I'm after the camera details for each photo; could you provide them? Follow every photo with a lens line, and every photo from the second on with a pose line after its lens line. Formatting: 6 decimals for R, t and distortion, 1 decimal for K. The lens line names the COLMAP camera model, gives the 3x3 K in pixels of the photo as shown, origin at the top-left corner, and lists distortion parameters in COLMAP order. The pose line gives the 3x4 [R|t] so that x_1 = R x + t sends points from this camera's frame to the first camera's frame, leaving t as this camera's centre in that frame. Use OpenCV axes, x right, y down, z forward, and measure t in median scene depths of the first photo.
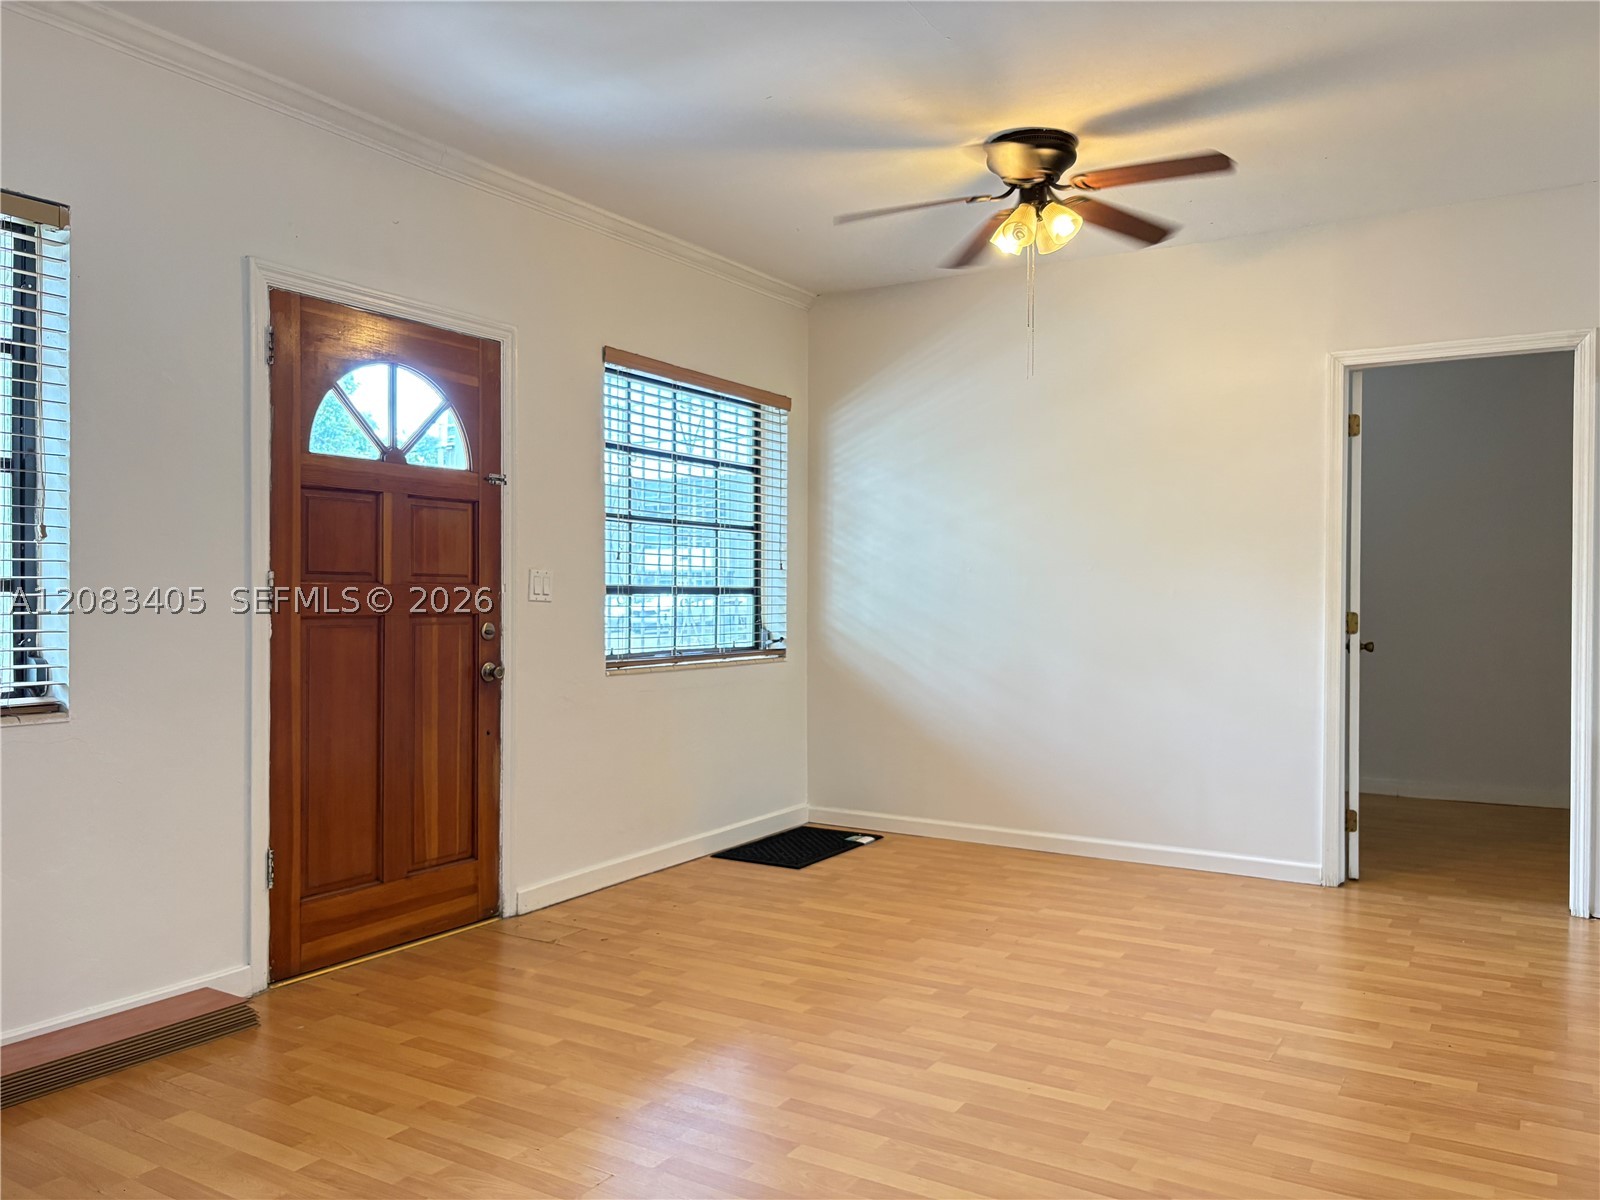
lens RADIAL K [[1219.6, 0, 800.0], [0, 1219.6, 600.0], [0, 0, 1]] dist [0.015797, -0.002412]
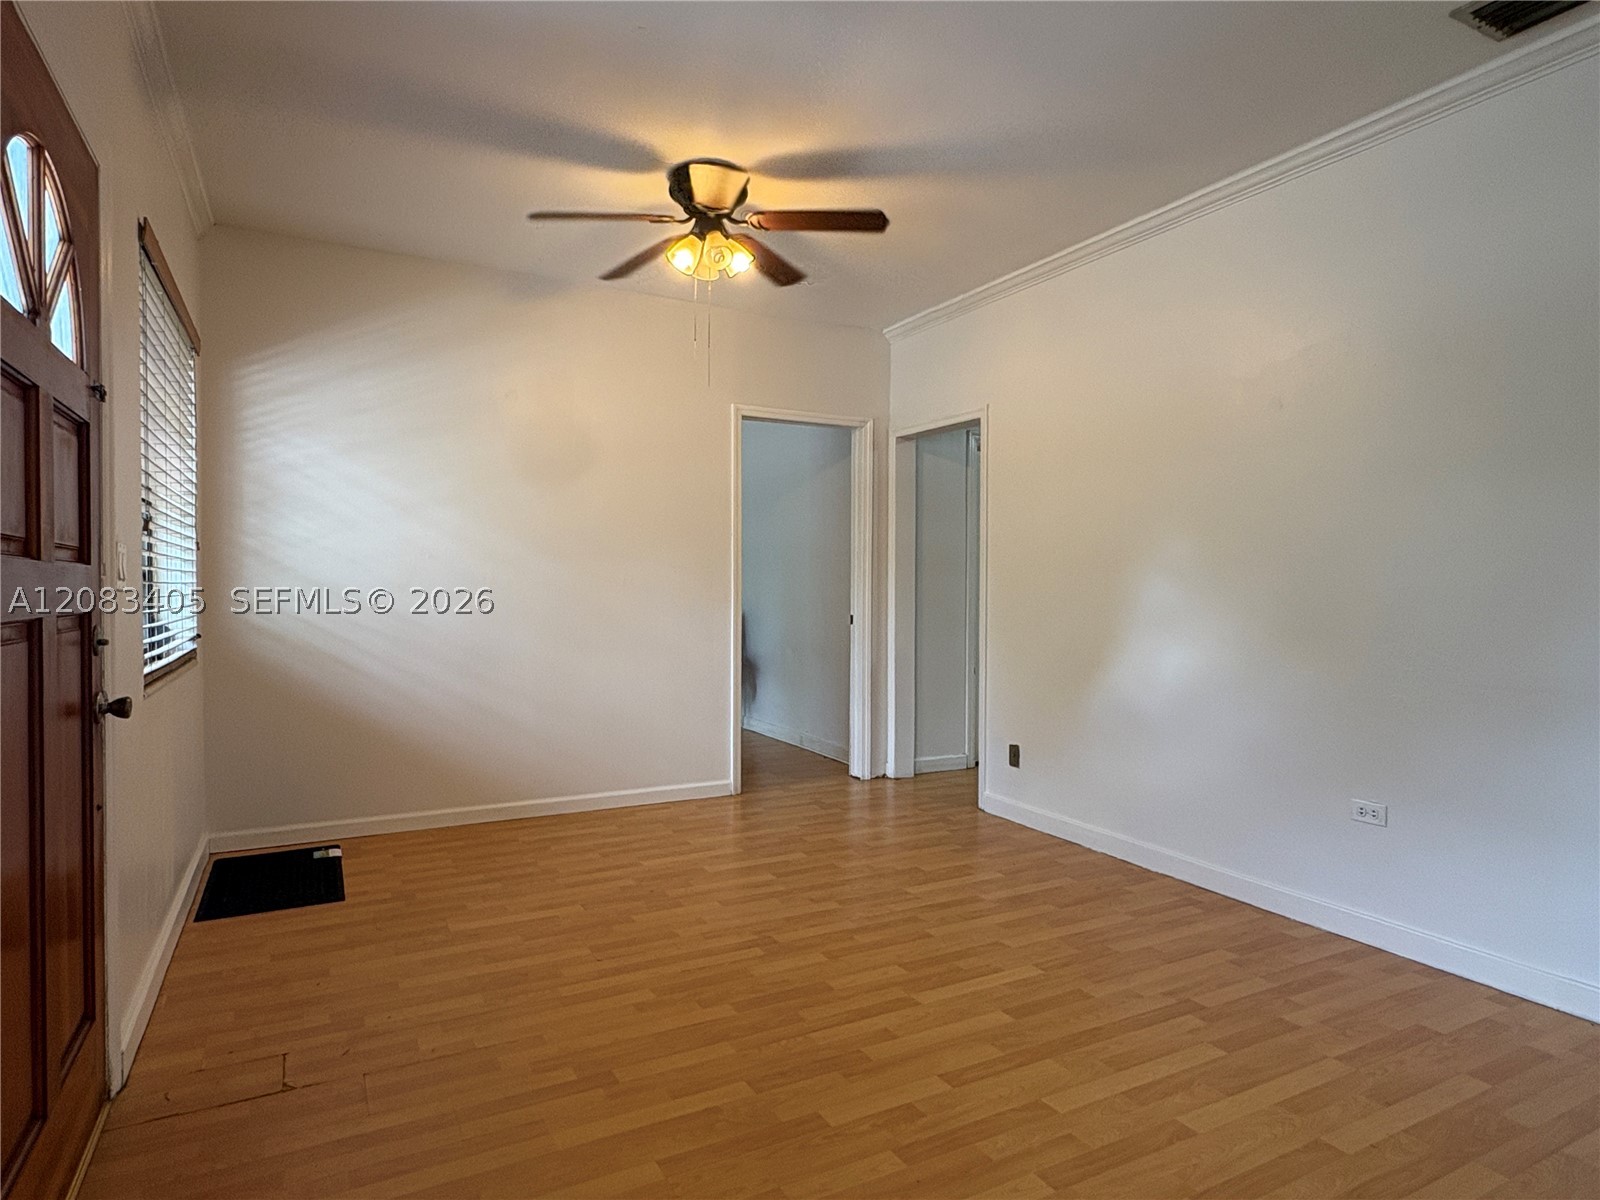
lens RADIAL K [[934.1, 0, 800.0], [0, 934.1, 600.0], [0, 0, 1]] dist [0.001884, -0.000920]
pose [[0.512621, -0.019101, 0.858403, -0.510333], [0.006866, 0.999812, 0.018148, -0.000386], [-0.858588, -0.003409, 0.512655, 0.496935]]
